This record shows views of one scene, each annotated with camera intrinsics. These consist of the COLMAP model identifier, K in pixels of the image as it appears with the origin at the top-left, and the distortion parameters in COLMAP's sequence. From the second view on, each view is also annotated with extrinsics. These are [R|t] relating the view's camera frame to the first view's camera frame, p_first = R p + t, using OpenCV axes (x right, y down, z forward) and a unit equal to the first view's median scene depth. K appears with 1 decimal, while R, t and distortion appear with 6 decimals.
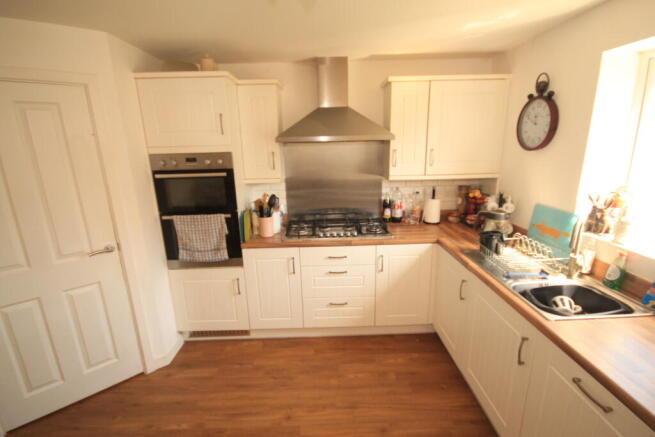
lens RADIAL K [[301.5, 0, 327.5], [0, 301.5, 218.5], [0, 0, 1]] dist [-0.000093, -0.000231]
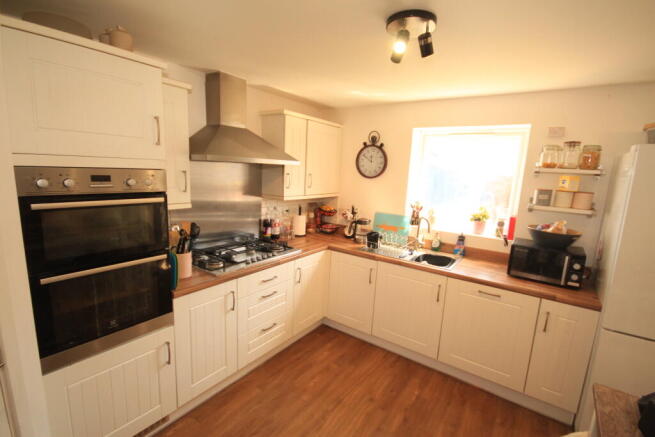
lens RADIAL K [[301.5, 0, 327.5], [0, 301.5, 218.5], [0, 0, 1]] dist [-0.000093, -0.000231]
pose [[0.593987, -0.079821, 0.800505, -0.647084], [0.132715, 0.991154, 0.000355, -0.045814], [-0.793452, 0.106028, 0.599326, 0.241945]]
